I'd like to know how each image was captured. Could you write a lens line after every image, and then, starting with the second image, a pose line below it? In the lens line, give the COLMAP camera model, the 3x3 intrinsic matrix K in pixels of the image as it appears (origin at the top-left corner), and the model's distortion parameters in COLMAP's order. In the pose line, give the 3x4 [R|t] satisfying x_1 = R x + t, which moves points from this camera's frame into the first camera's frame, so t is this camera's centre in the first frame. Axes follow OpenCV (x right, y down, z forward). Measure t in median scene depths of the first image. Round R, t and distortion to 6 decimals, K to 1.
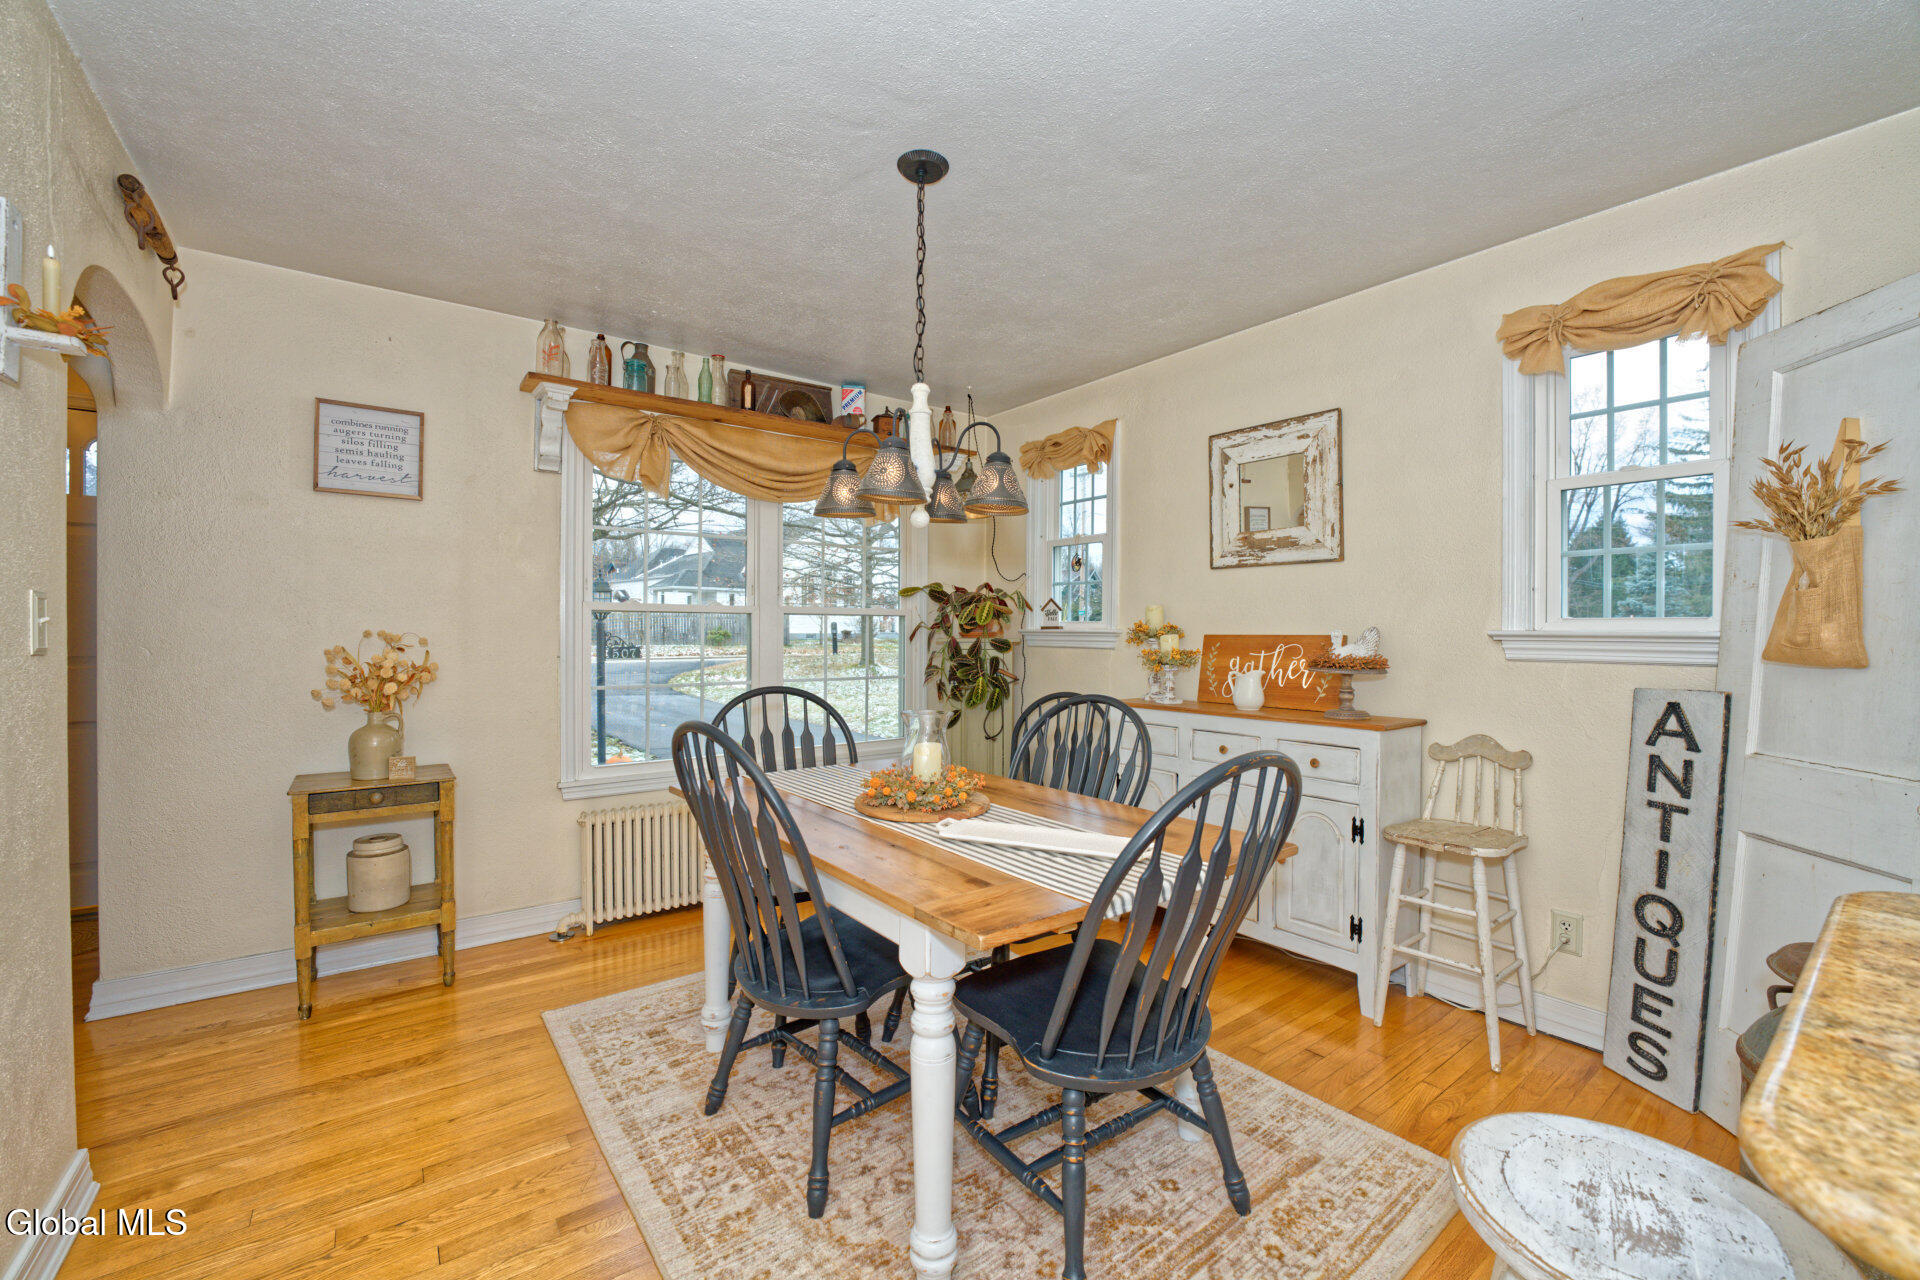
lens RADIAL K [[785.4, 0, 963.9], [0, 785.4, 639.2], [0, 0, 1]] dist [-0.021032, -0.000390]
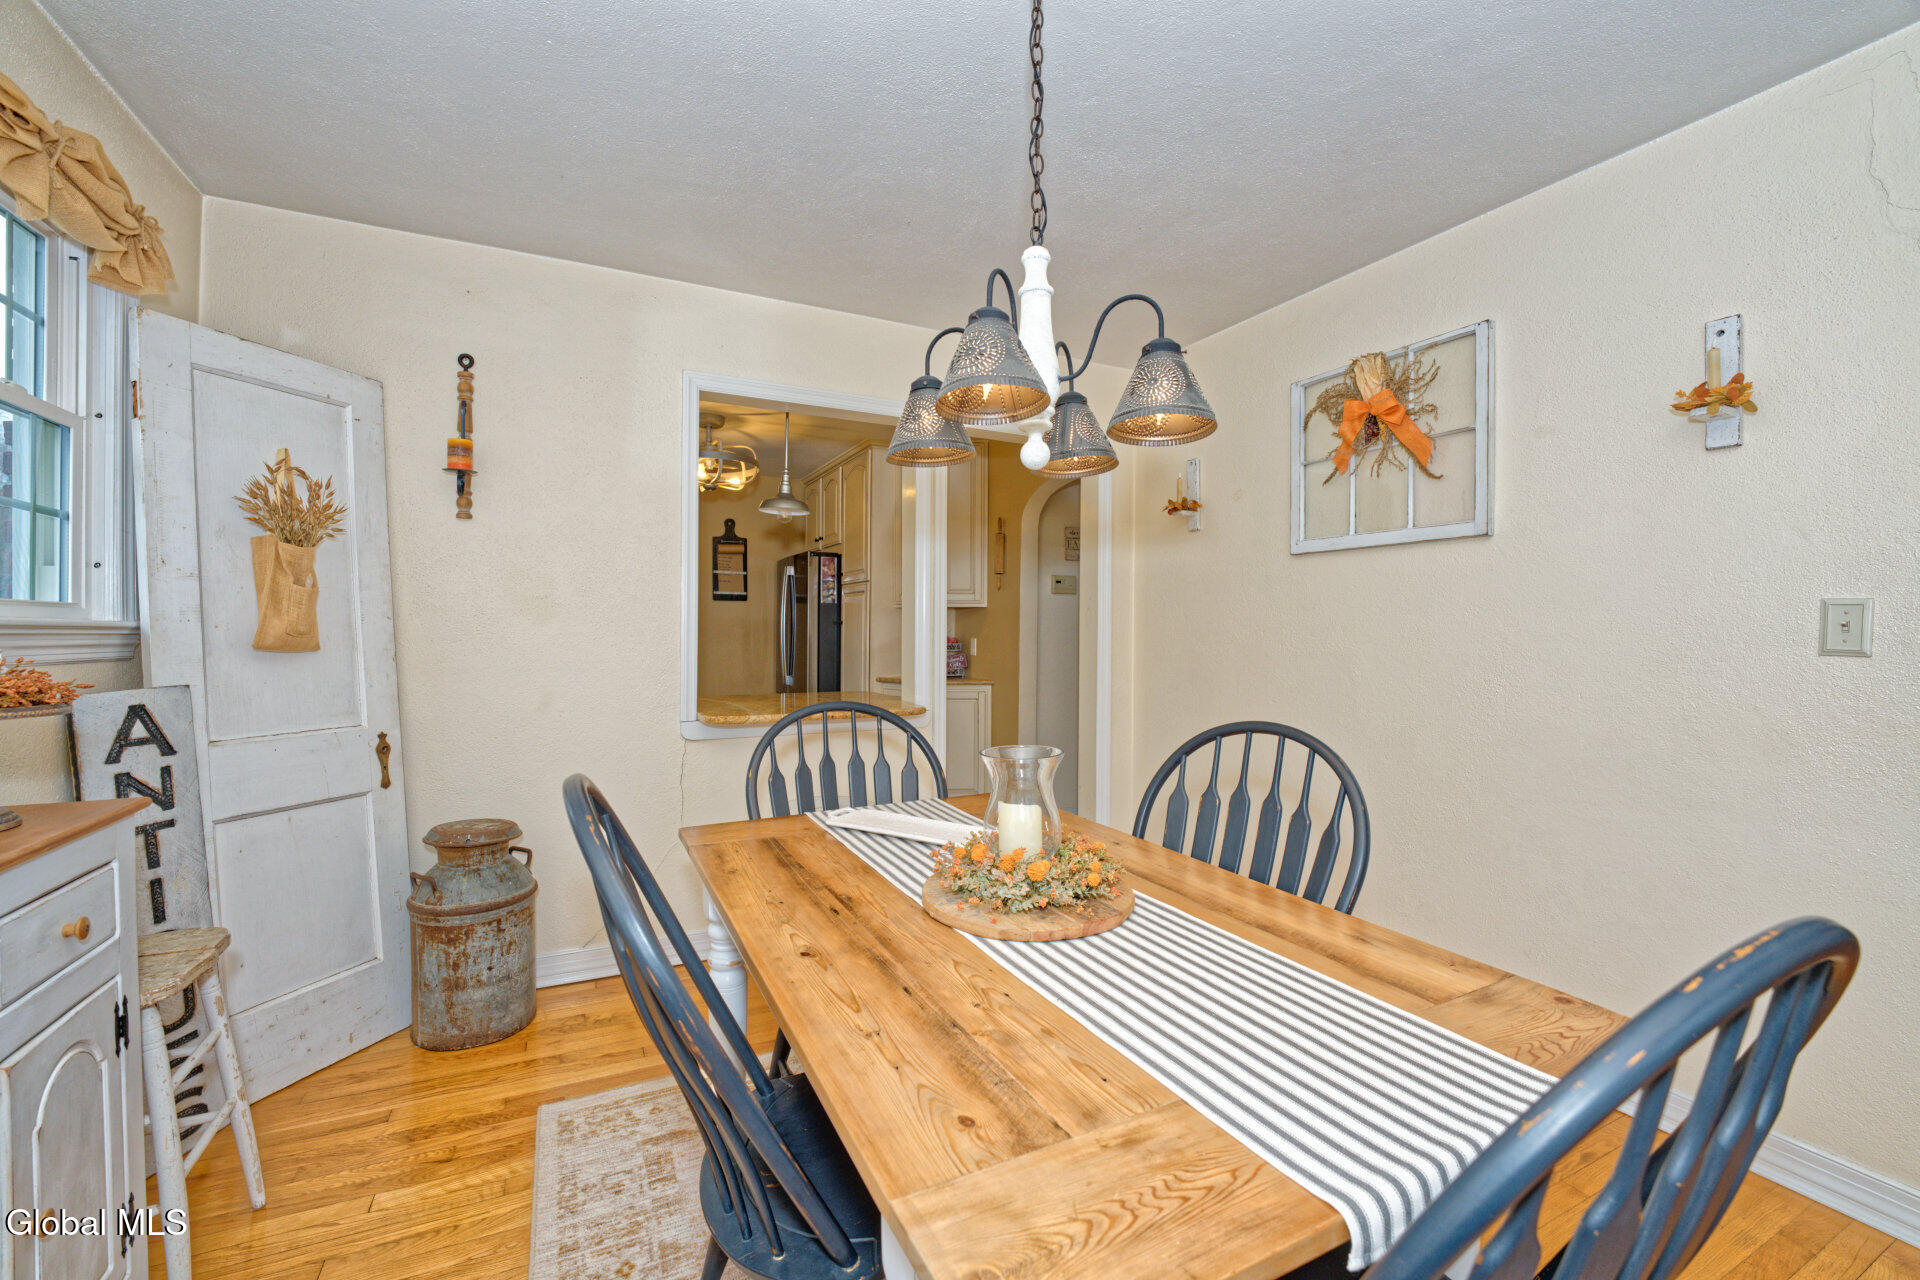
lens RADIAL K [[785.4, 0, 961.0], [0, 785.4, 636.9], [0, 0, 1]] dist [-0.021032, -0.000390]
pose [[-0.982351, -0.009007, 0.186830, -0.118743], [-0.005728, 0.999820, 0.018084, -0.012478], [-0.186959, 0.016695, -0.982226, 1.660729]]
